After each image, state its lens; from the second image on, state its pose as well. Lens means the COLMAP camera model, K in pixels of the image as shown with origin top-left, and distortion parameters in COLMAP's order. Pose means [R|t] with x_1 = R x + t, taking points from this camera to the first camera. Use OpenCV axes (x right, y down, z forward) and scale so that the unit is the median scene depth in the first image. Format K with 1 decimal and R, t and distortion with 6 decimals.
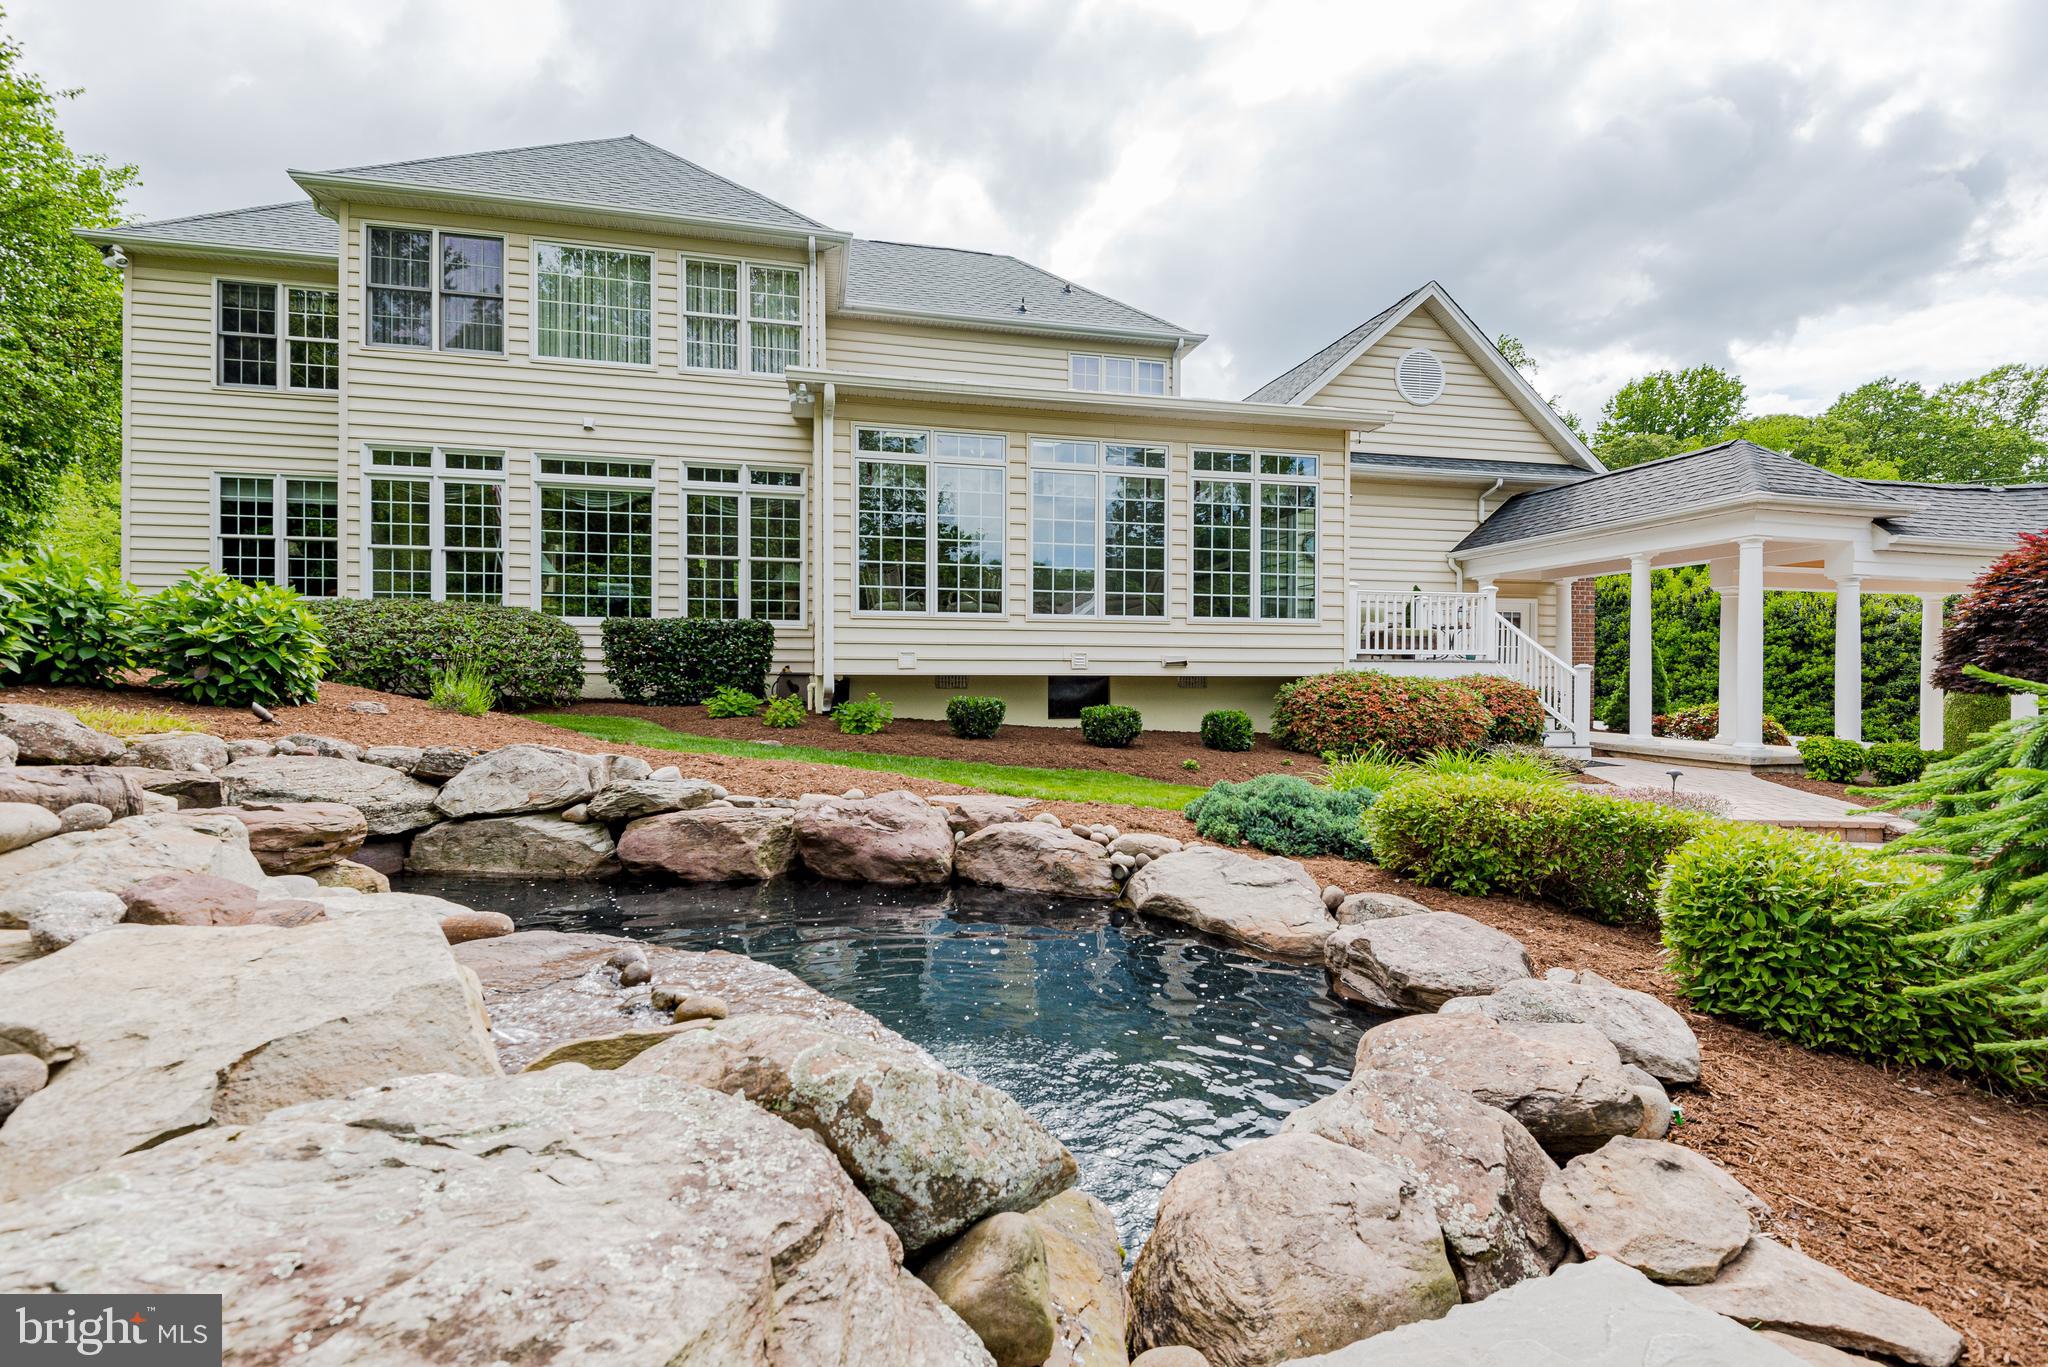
lens RADIAL K [[927.0, 0, 1024.8], [0, 927.0, 688.7], [0, 0, 1]] dist [0.009572, -0.007162]
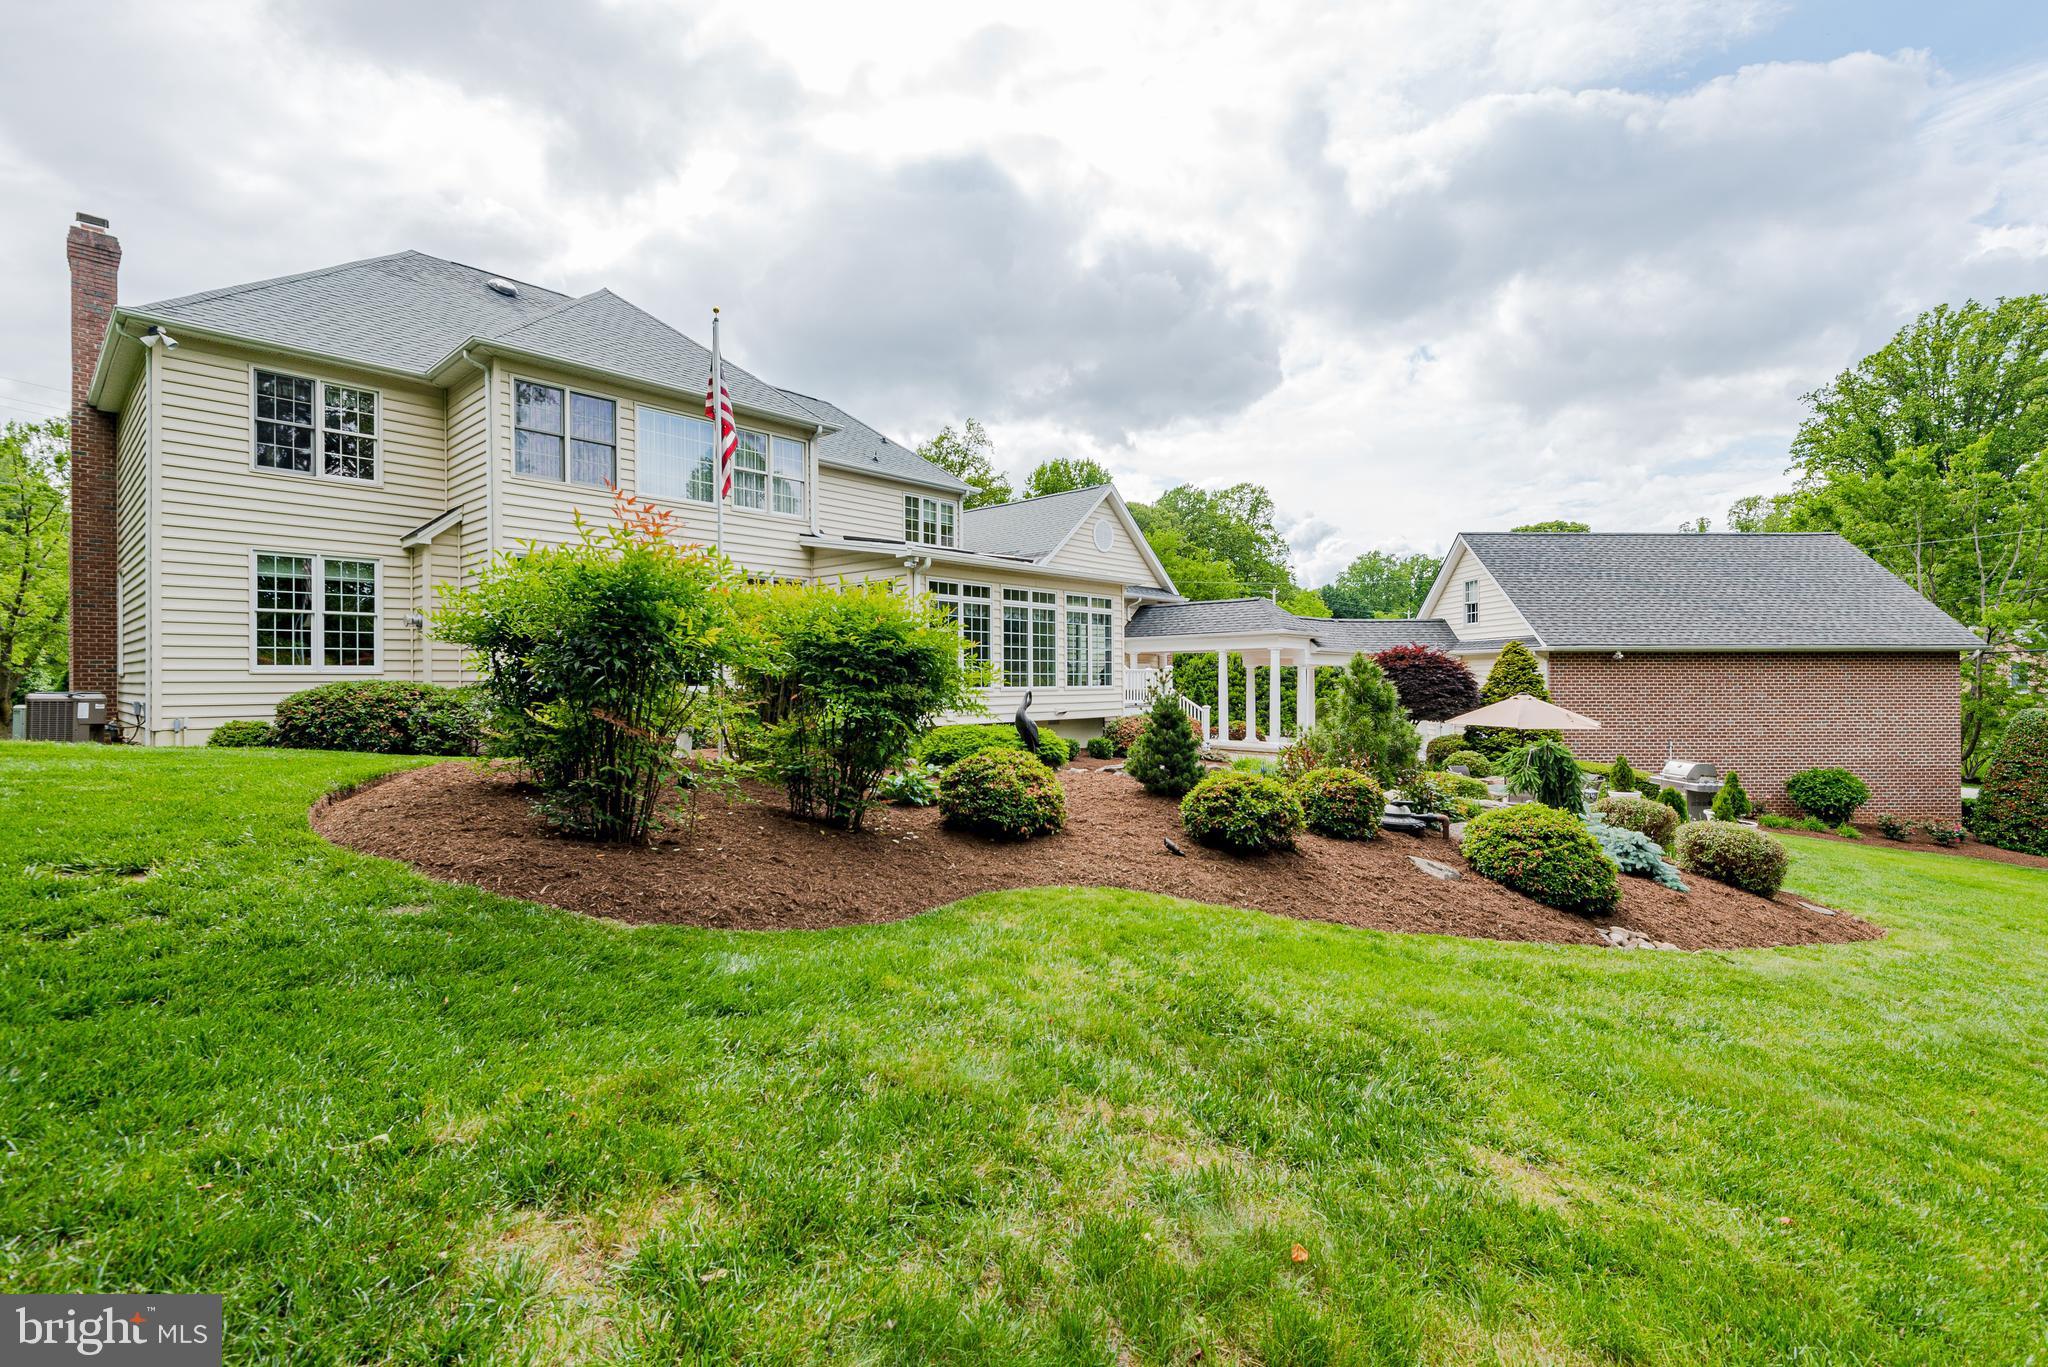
lens RADIAL K [[919.4, 0, 1014.4], [0, 919.4, 666.5], [0, 0, 1]] dist [0.022517, -0.009732]
pose [[0.830734, 0.001061, 0.556669, -0.797485], [0.016345, 0.999521, -0.026296, -0.063551], [-0.556430, 0.030944, 0.830318, -0.376148]]
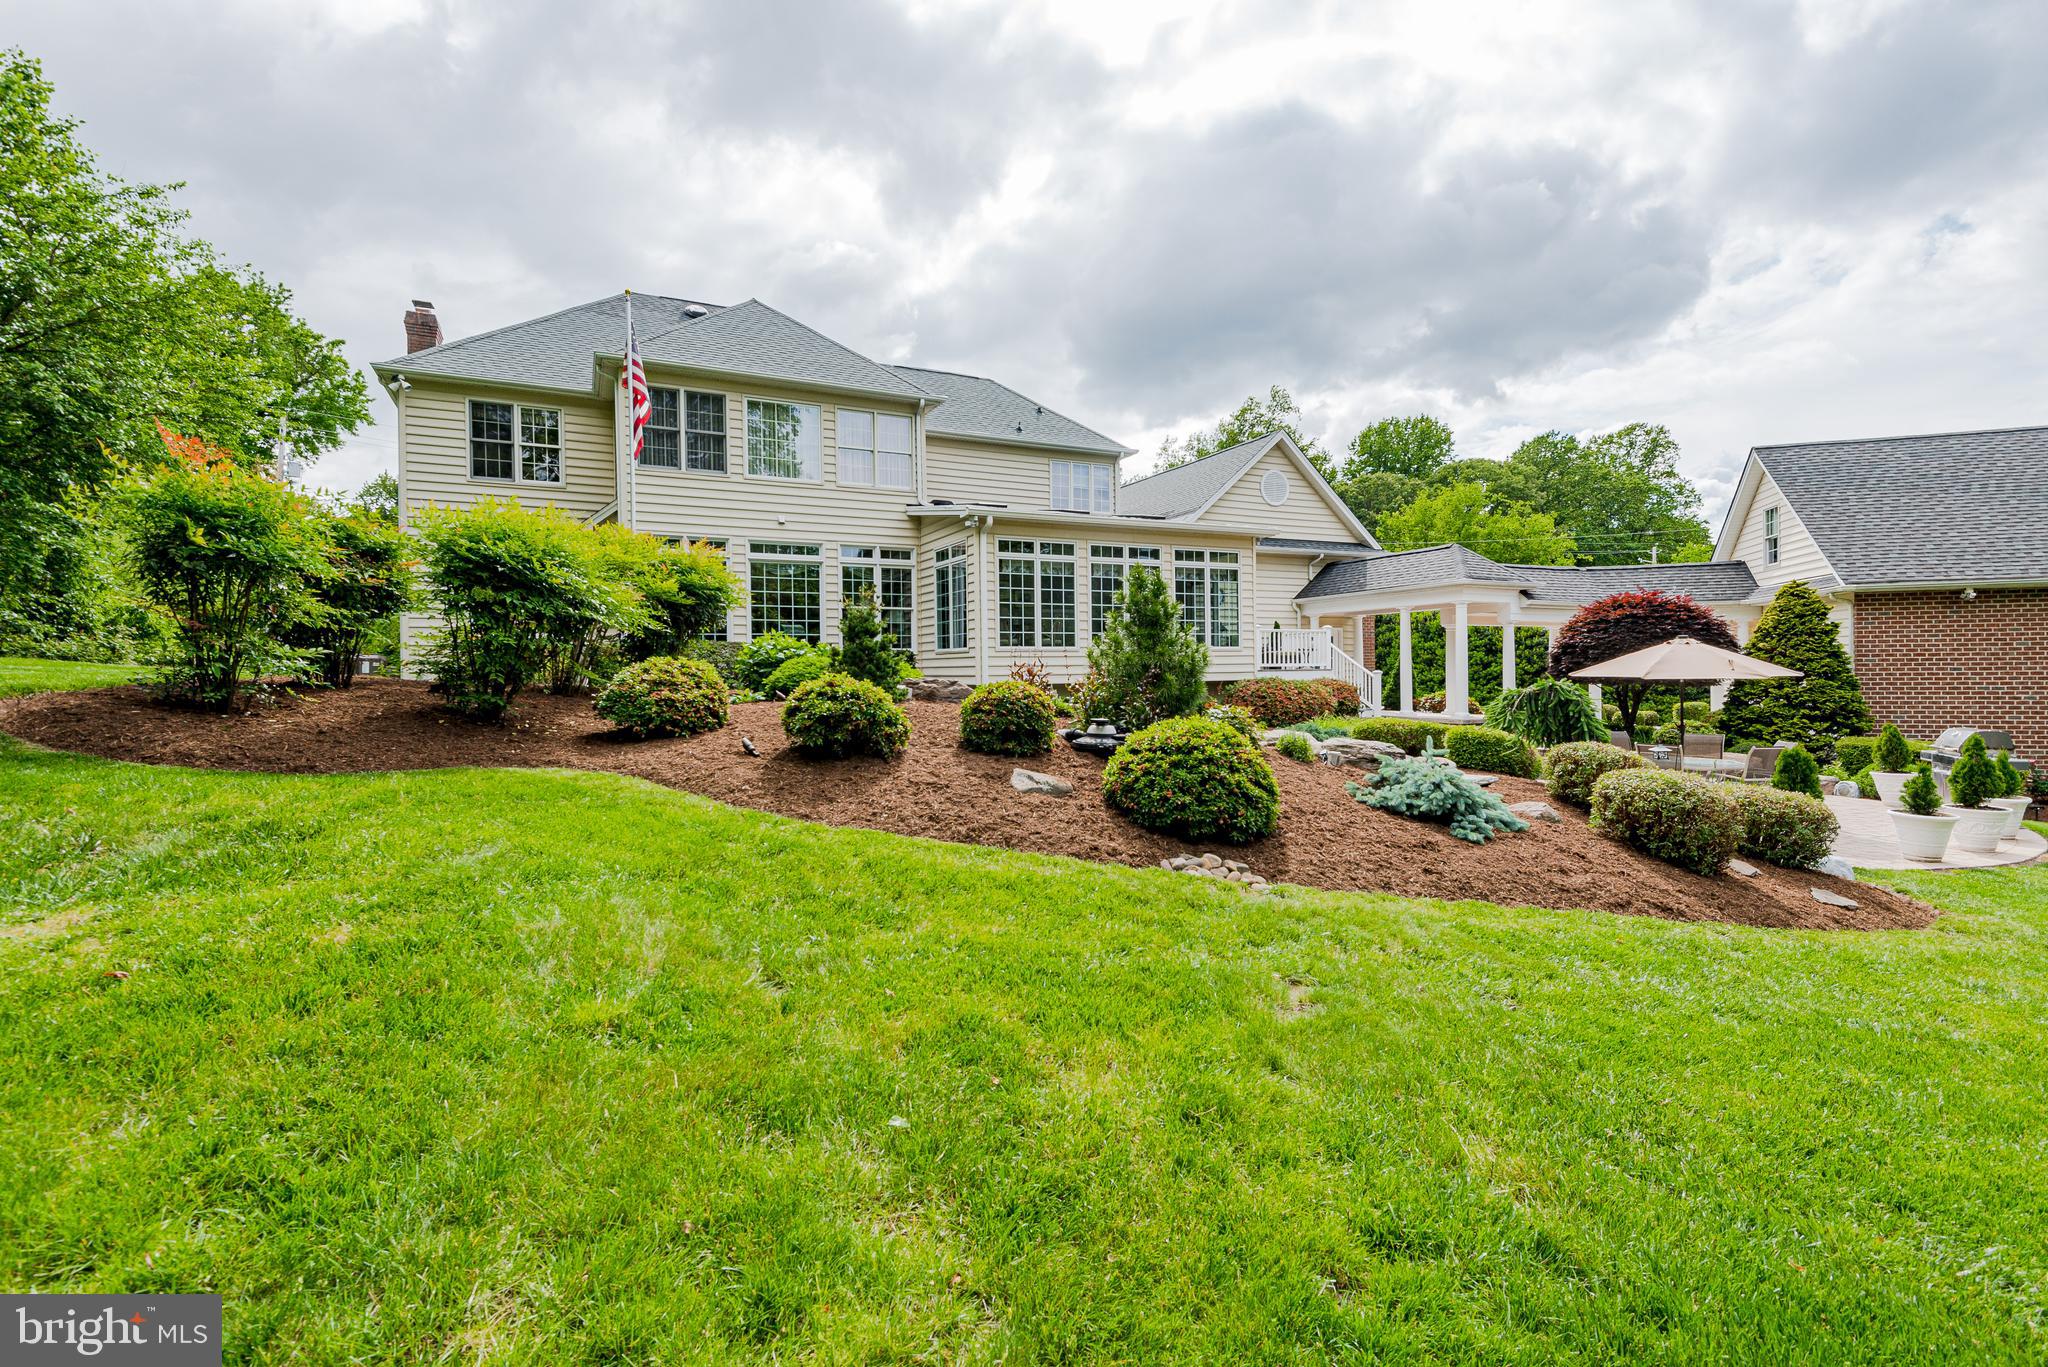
lens RADIAL K [[919.4, 0, 1014.1], [0, 919.4, 698.4], [0, 0, 1]] dist [0.022517, -0.009732]
pose [[0.977124, -0.021023, 0.211628, -0.418867], [0.018705, 0.999741, 0.012949, -0.008923], [-0.211845, -0.008694, 0.977265, -0.529796]]
